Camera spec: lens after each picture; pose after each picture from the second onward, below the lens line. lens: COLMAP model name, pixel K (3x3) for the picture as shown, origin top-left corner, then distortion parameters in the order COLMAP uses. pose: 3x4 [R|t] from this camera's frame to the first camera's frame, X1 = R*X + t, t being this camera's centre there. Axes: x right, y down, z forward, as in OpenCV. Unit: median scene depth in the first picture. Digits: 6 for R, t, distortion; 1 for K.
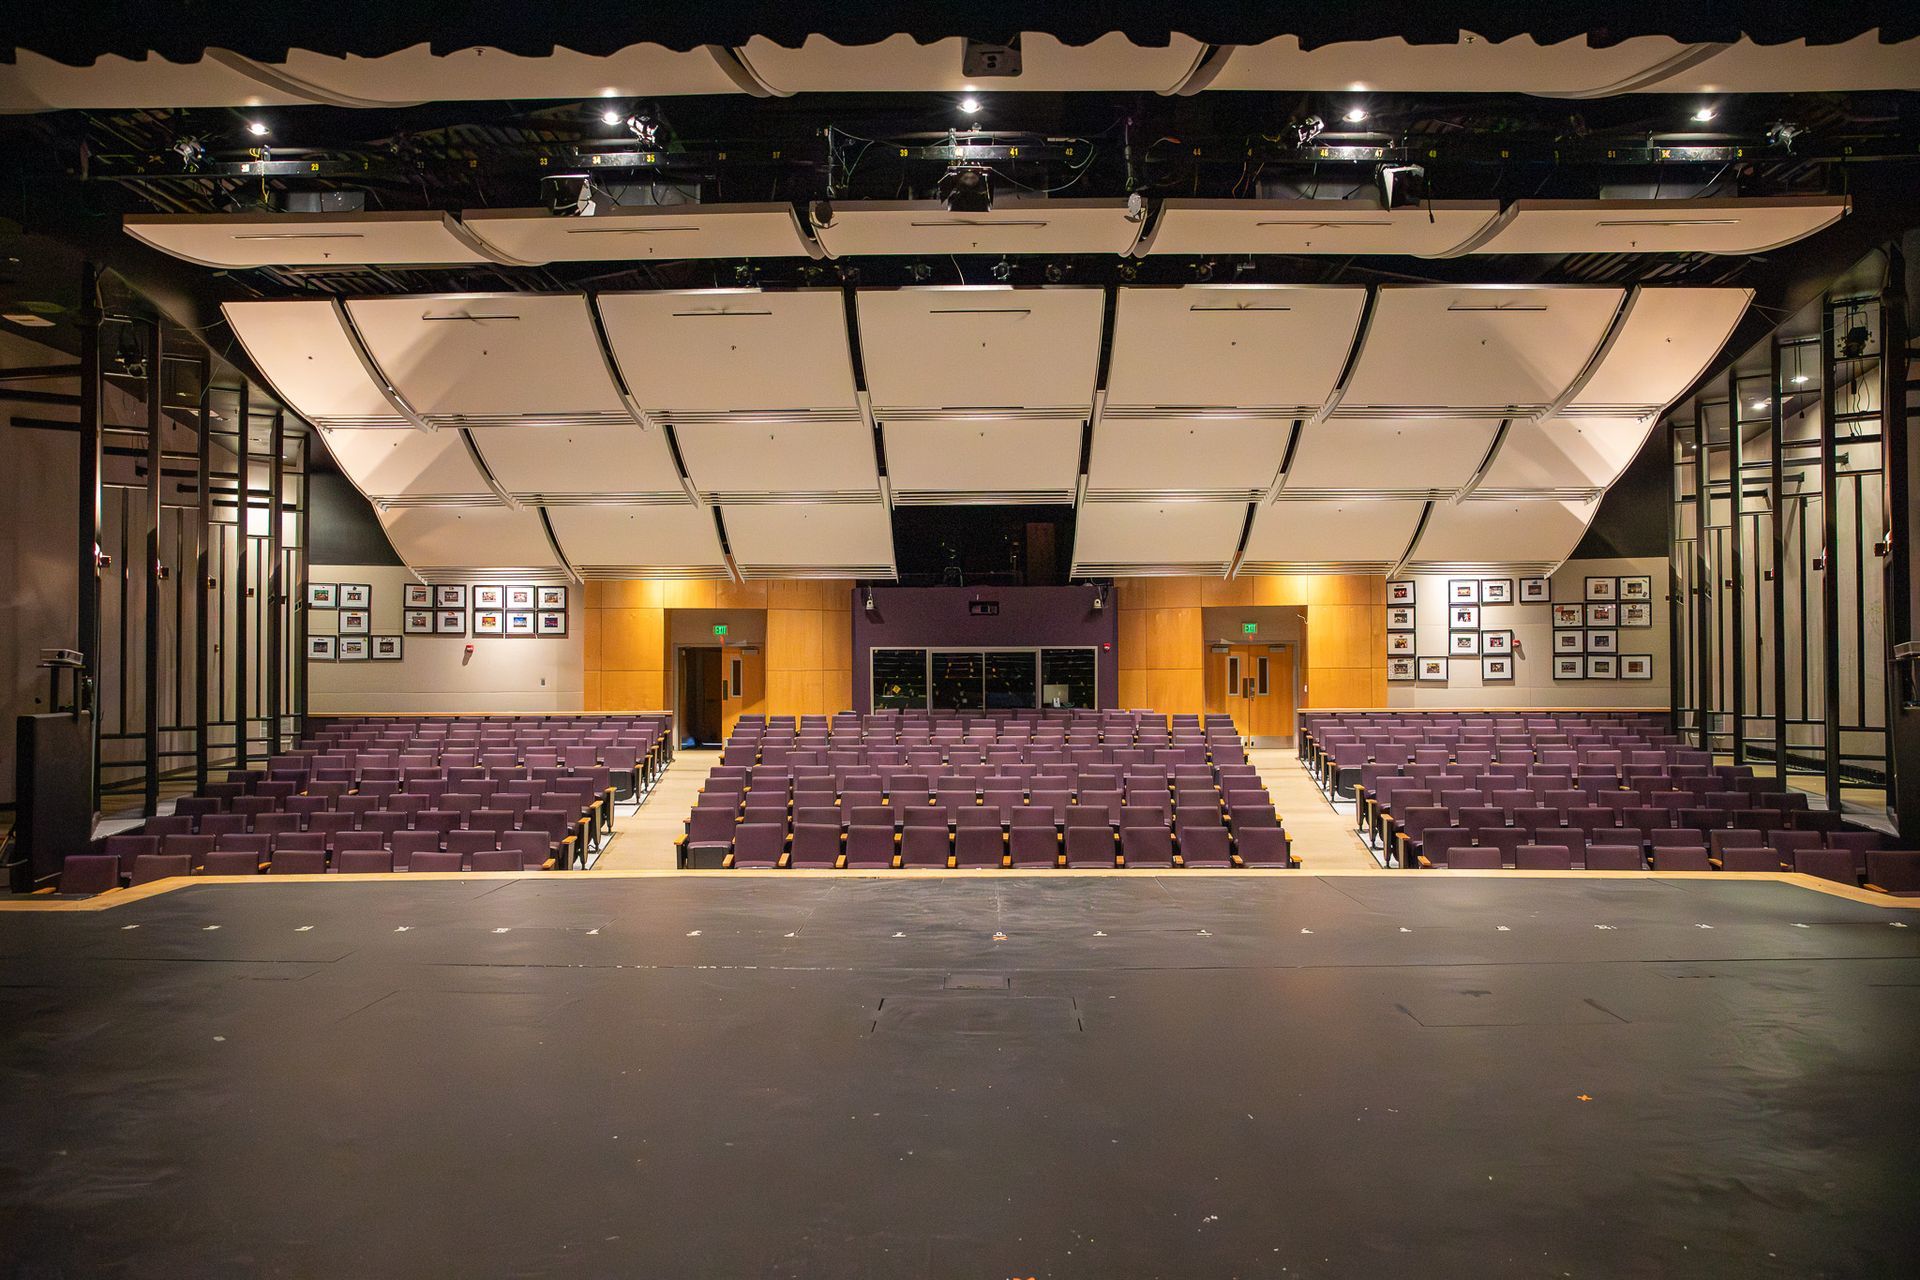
lens RADIAL K [[1338.9, 0, 966.3], [0, 1338.9, 649.9], [0, 0, 1]] dist [-0.108490, 0.089868]
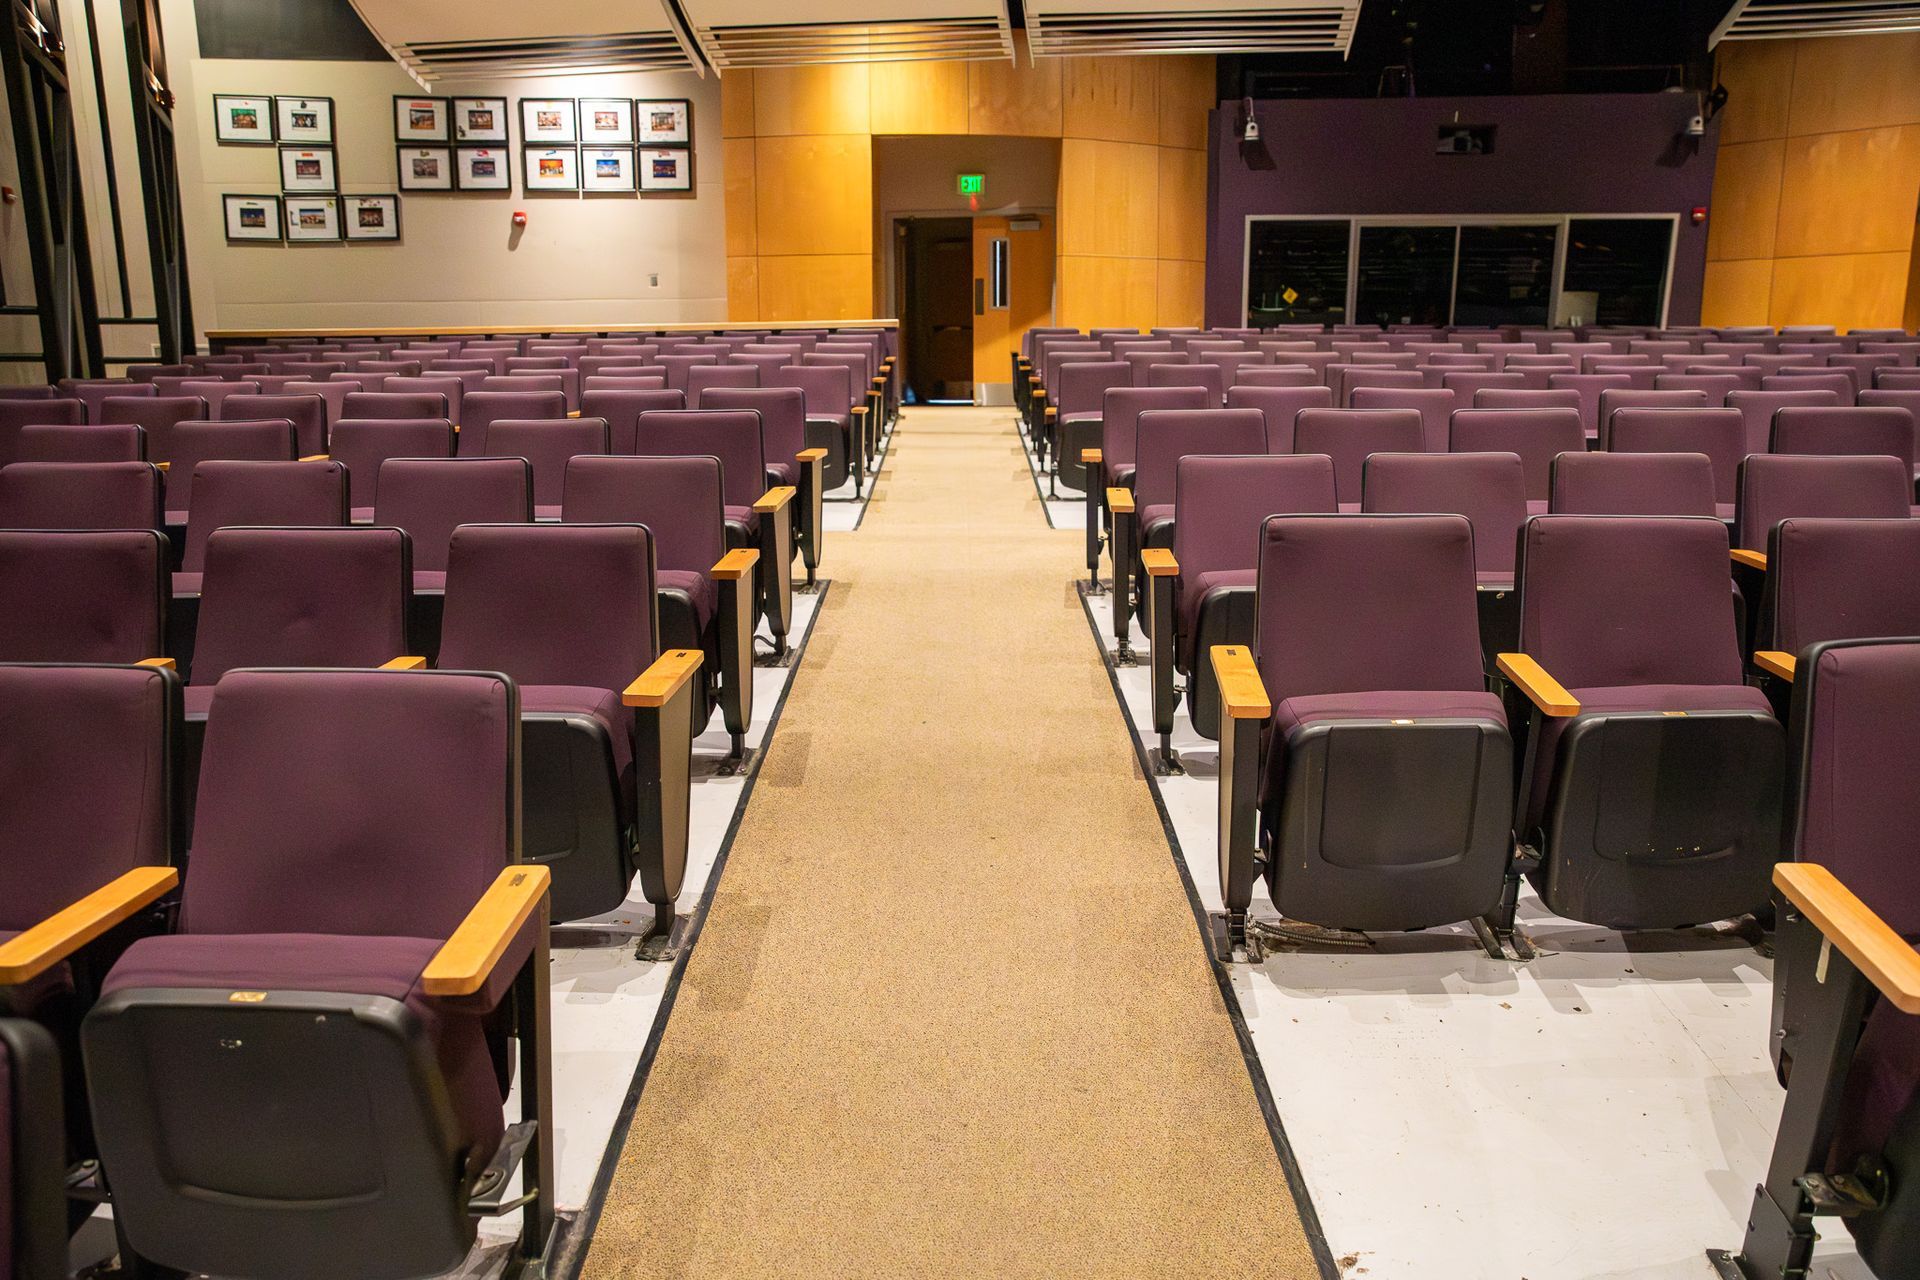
lens RADIAL K [[1298.2, 0, 948.1], [0, 1298.2, 641.4], [0, 0, 1]] dist [-0.105741, 0.080478]
pose [[0.993237, 0.021587, -0.114084, -0.138363], [0.003869, 0.975865, 0.218341, 0.056620], [0.116043, -0.217305, 0.969181, 0.480658]]
